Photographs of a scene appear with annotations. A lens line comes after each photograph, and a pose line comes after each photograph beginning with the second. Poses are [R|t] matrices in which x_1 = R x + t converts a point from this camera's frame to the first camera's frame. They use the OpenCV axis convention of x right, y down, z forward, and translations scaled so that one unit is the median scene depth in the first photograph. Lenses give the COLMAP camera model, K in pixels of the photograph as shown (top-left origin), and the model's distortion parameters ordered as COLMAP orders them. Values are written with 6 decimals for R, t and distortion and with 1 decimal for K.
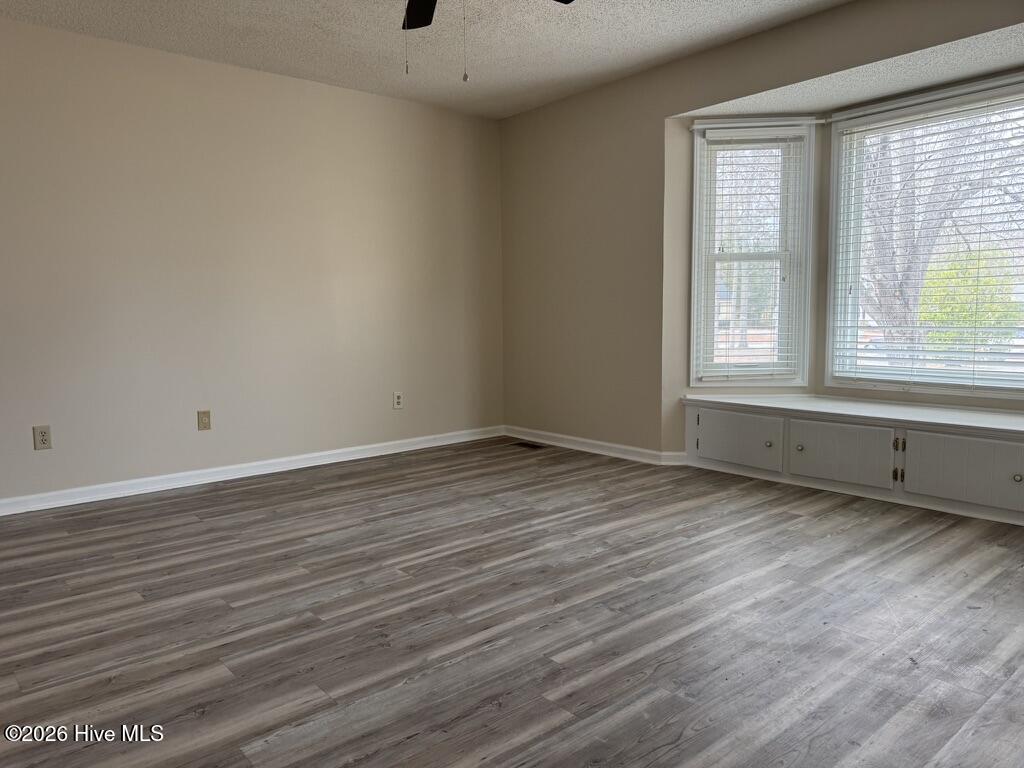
lens RADIAL K [[722.2, 0, 508.8], [0, 722.2, 385.3], [0, 0, 1]] dist [0.073965, -0.093017]
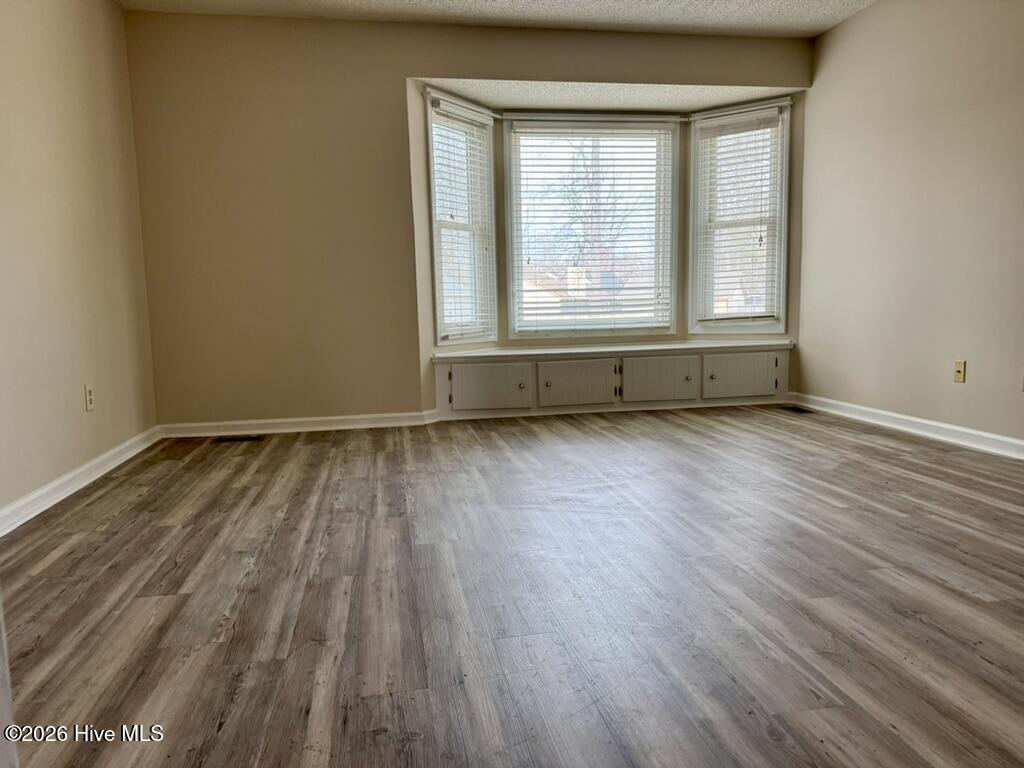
lens RADIAL K [[722.2, 0, 513.0], [0, 722.2, 387.7], [0, 0, 1]] dist [0.073965, -0.093017]
pose [[0.498544, -0.096996, 0.861421, -0.623686], [0.103731, 0.993255, 0.051807, 0.020560], [-0.860635, 0.063528, 0.505243, 0.399954]]
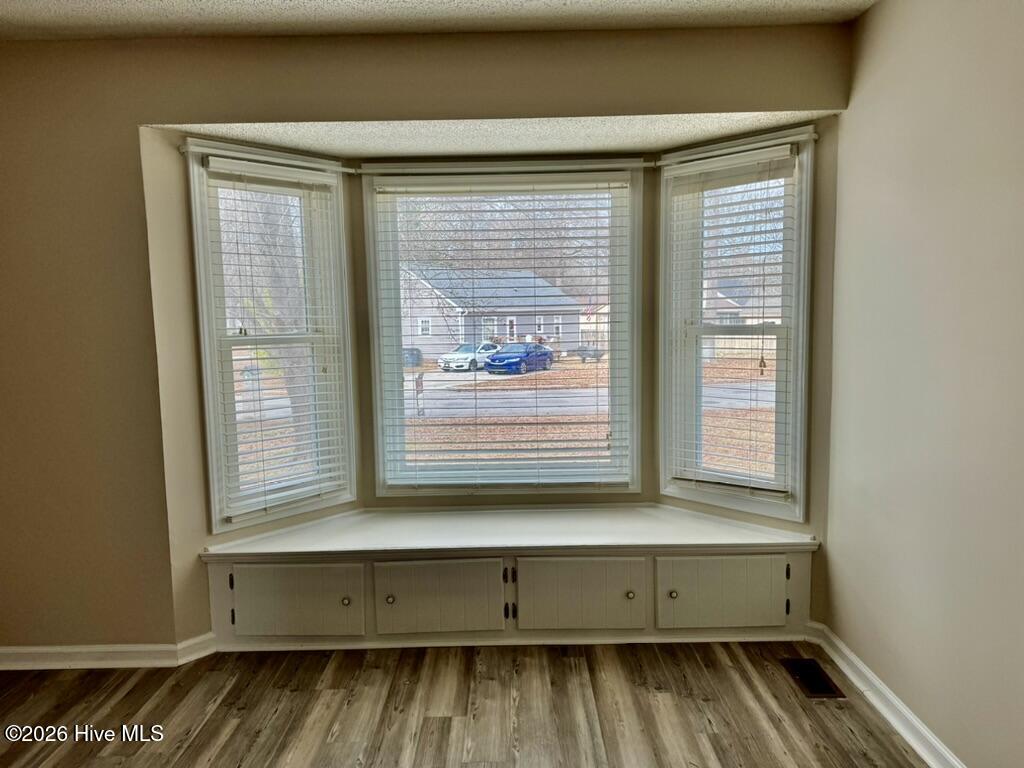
lens RADIAL K [[722.2, 0, 511.5], [0, 722.2, 387.2], [0, 0, 1]] dist [0.073965, -0.093017]
pose [[0.650191, -0.077373, 0.755821, -0.071783], [0.085595, 0.995927, 0.028320, -0.133615], [-0.754934, 0.046281, 0.654166, 0.360981]]
